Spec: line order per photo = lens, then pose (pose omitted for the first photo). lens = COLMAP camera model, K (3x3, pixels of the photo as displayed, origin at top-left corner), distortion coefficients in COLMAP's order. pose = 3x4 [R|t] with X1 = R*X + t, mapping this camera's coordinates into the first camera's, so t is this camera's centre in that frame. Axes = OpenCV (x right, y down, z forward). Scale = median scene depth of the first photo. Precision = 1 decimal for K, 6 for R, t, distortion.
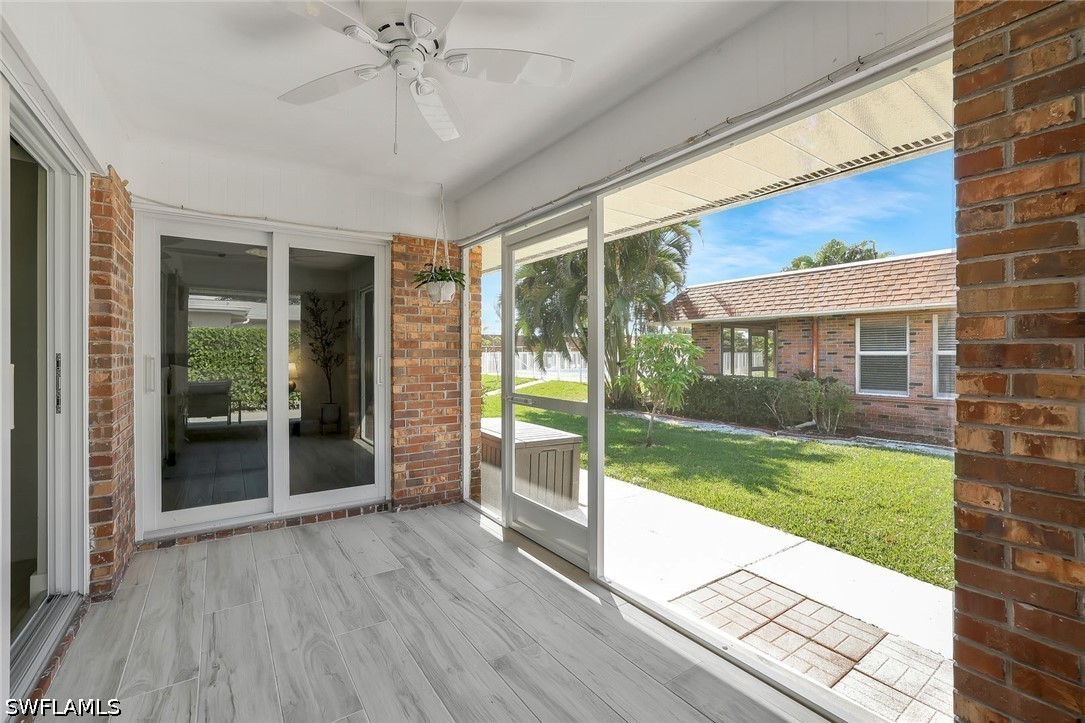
lens RADIAL K [[469.0, 0, 536.6], [0, 469.0, 358.0], [0, 0, 1]] dist [-0.036353, 0.008995]
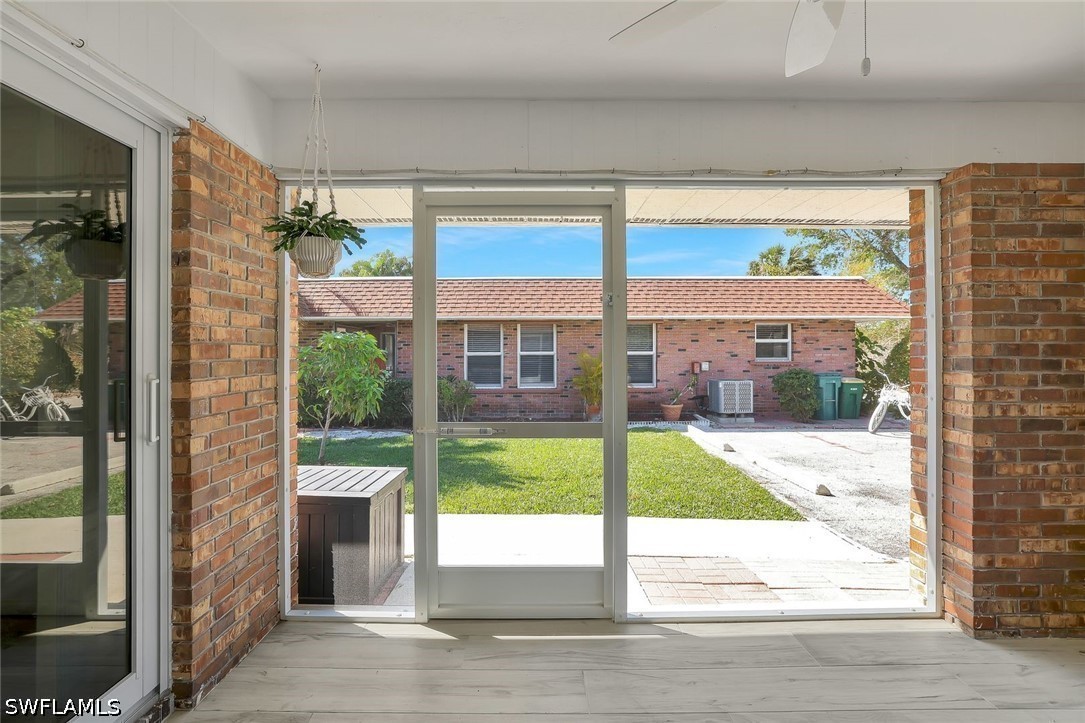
lens RADIAL K [[469.0, 0, 547.6], [0, 469.0, 353.6], [0, 0, 1]] dist [-0.036353, 0.008995]
pose [[0.564778, -0.006434, 0.825218, -0.468466], [0.012104, 0.999927, -0.000488, -0.021365], [-0.825154, 0.010264, 0.564814, 0.429199]]
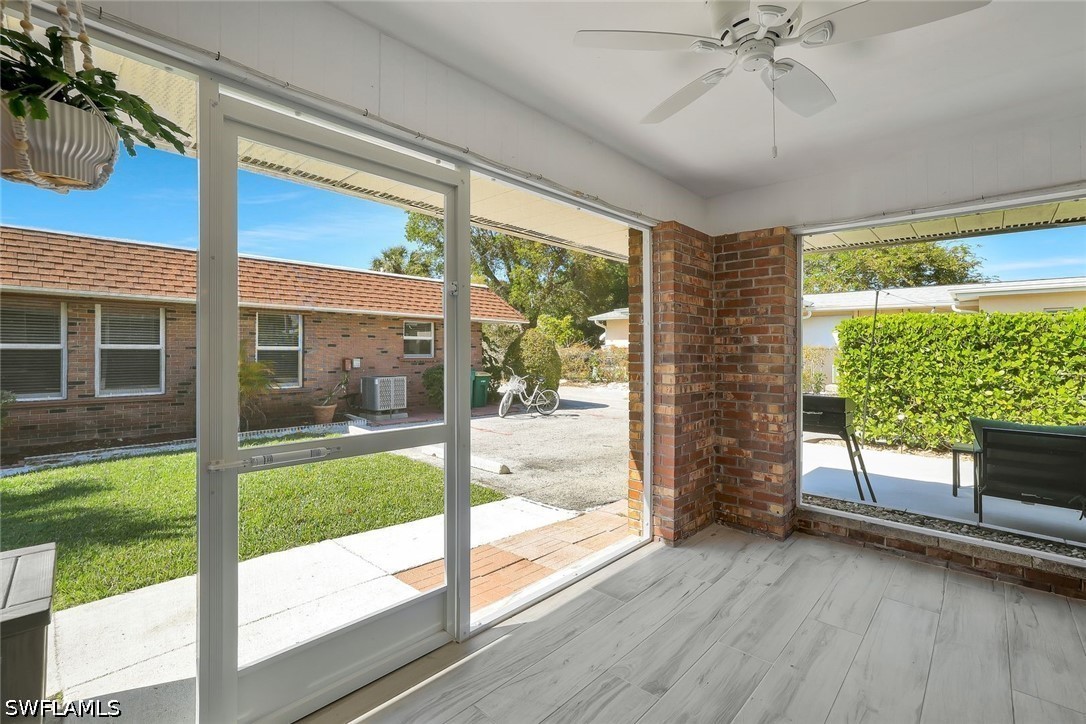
lens RADIAL K [[469.4, 0, 565.9], [0, 469.4, 344.3], [0, 0, 1]] dist [-0.036353, 0.008995]
pose [[-0.203711, 0.007736, 0.979000, -0.489968], [0.000204, 0.999969, -0.007859, -0.020842], [-0.979031, -0.001401, -0.203707, 0.688902]]
